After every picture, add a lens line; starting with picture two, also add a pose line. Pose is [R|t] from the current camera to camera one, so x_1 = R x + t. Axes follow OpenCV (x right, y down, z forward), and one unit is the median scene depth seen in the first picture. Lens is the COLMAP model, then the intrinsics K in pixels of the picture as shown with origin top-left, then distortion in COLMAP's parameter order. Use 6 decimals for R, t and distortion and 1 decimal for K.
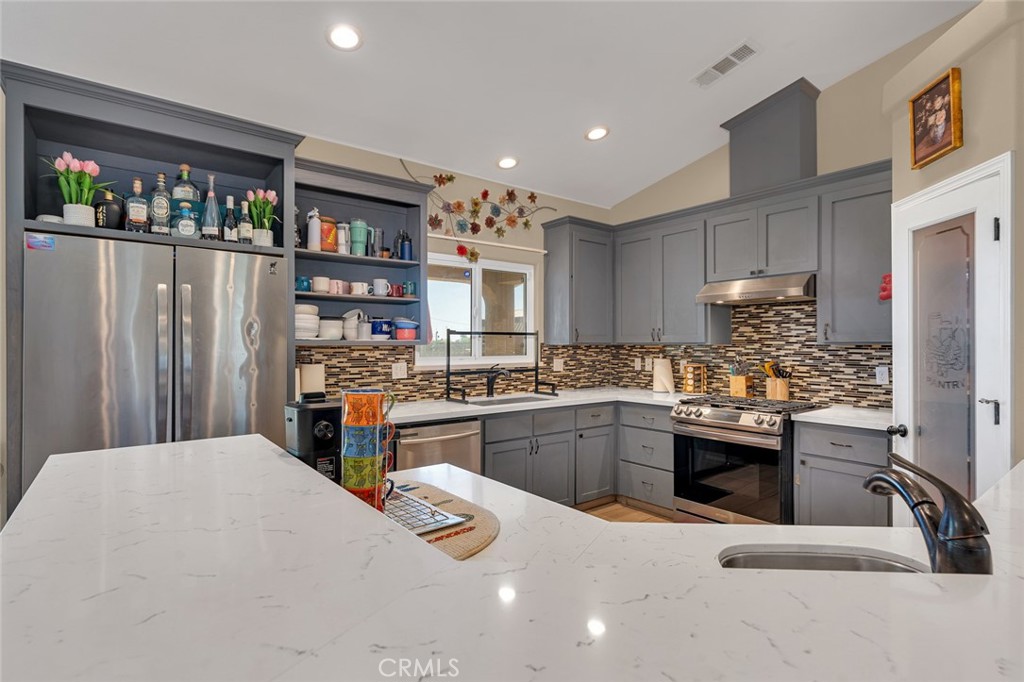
lens RADIAL K [[475.3, 0, 509.3], [0, 475.3, 345.5], [0, 0, 1]] dist [-0.010119, 0.003592]
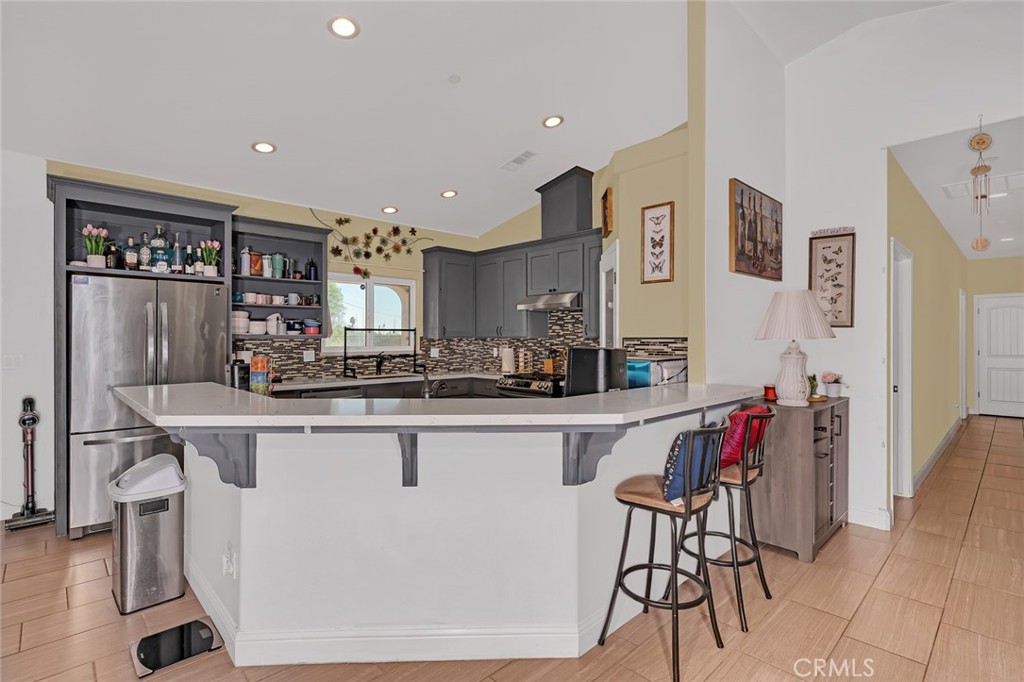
lens RADIAL K [[475.3, 0, 510.9], [0, 475.3, 339.4], [0, 0, 1]] dist [-0.010119, 0.003592]
pose [[0.994722, 0.000956, 0.102601, 0.223318], [-0.001226, 0.999996, 0.002565, -0.001502], [-0.102599, -0.002678, 0.994719, -0.477545]]
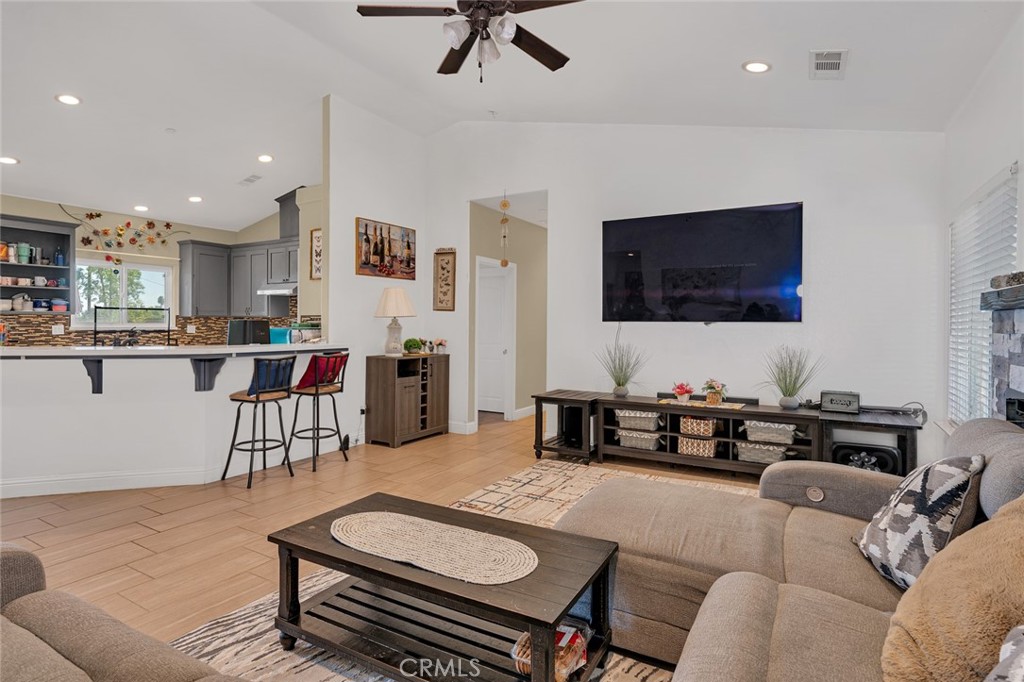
lens RADIAL K [[517.4, 0, 516.5], [0, 517.4, 330.5], [0, 0, 1]] dist [-0.010176, 0.003798]
pose [[0.929825, 0.004408, 0.367975, 0.599442], [-0.008681, 0.999913, 0.009957, 0.022767], [-0.367899, -0.012452, 0.929782, -1.273693]]
